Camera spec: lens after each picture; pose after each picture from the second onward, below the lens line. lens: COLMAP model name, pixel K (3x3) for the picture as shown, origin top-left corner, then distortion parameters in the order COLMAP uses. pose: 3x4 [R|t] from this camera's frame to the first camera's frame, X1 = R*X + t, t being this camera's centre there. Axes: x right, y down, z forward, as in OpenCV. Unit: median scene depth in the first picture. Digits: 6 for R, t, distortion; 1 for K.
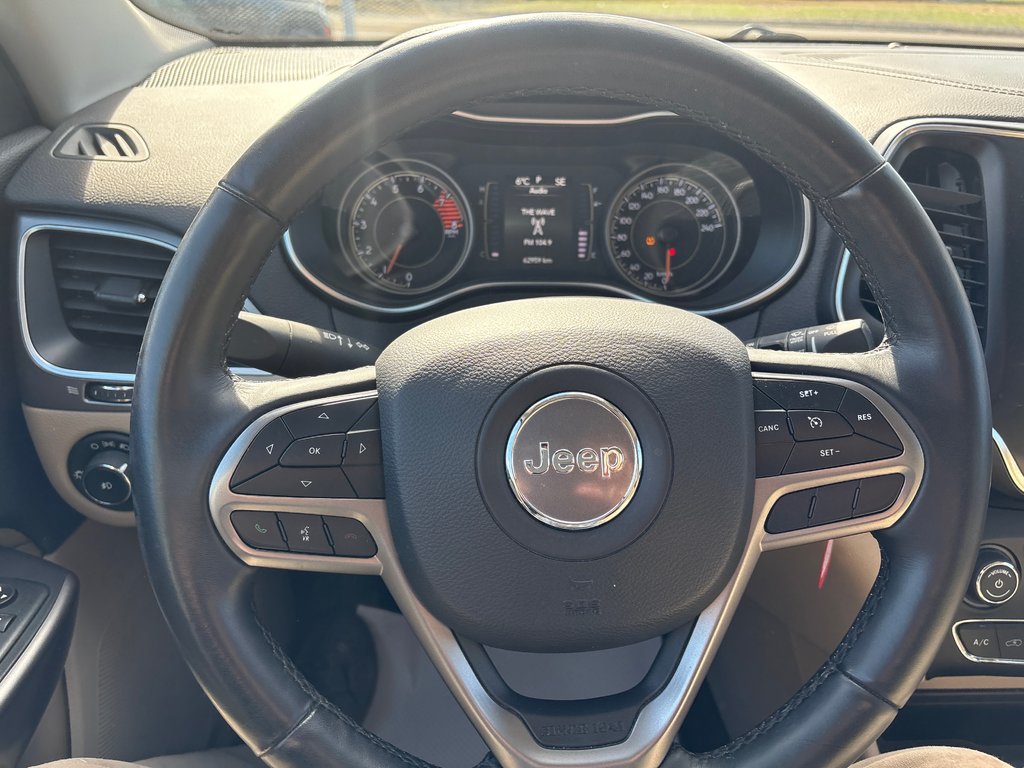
lens RADIAL K [[776.2, 0, 531.6], [0, 776.2, 379.8], [0, 0, 1]] dist [-0.009378, -0.006595]
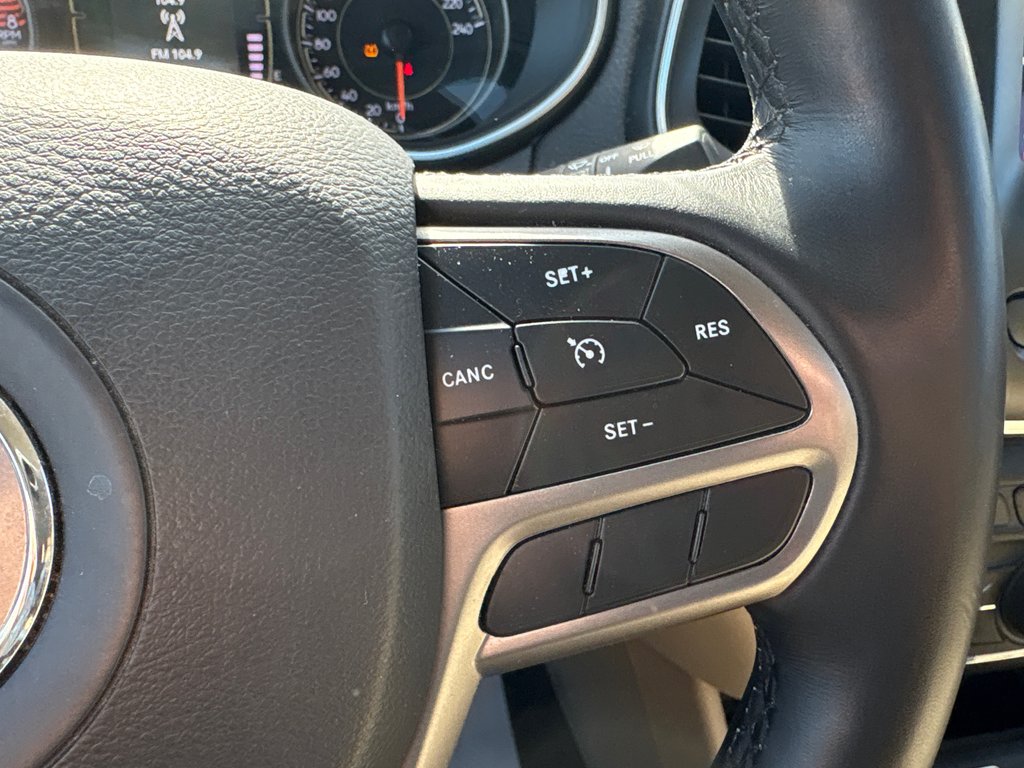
lens RADIAL K [[776.2, 0, 531.6], [0, 776.2, 379.8], [0, 0, 1]] dist [-0.009378, -0.006595]
pose [[0.981799, -0.074850, 0.174552, 0.192170], [0.054481, 0.991434, 0.118701, 0.015684], [-0.181942, -0.107030, 0.977467, 0.448896]]
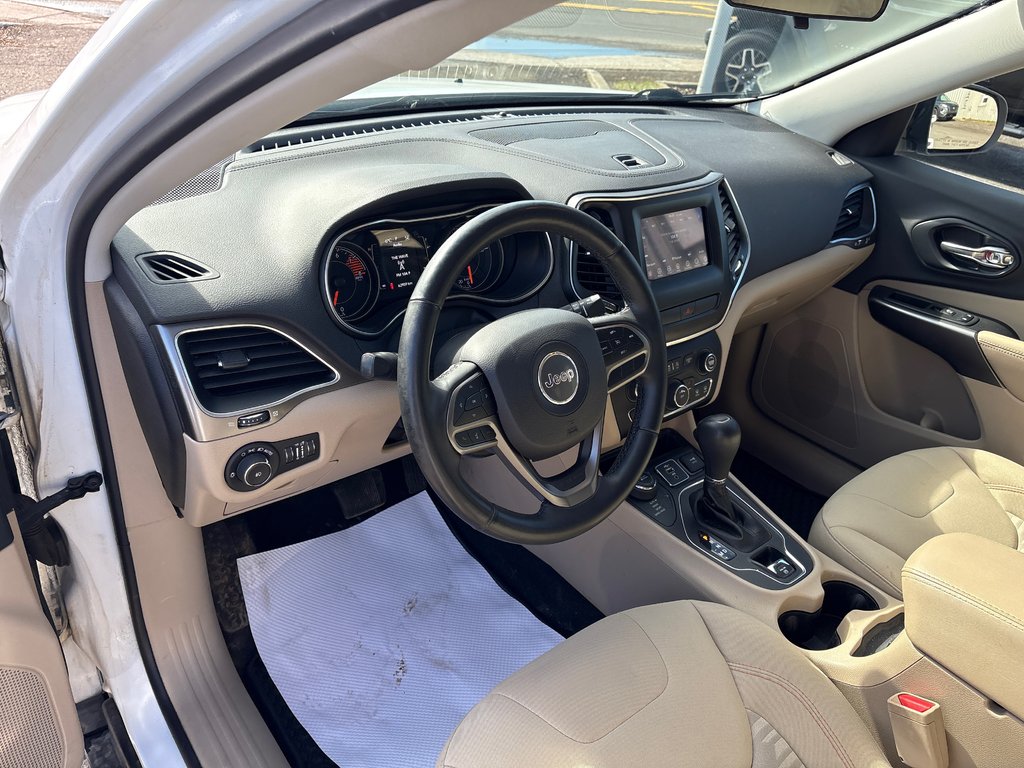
lens RADIAL K [[760.5, 0, 520.4], [0, 760.5, 386.8], [0, 0, 1]] dist [0.068797, -0.072407]
pose [[0.806493, -0.261181, 0.530428, -0.947630], [0.198552, 0.964680, 0.173116, -0.225422], [-0.556908, -0.034299, 0.829866, -0.711030]]
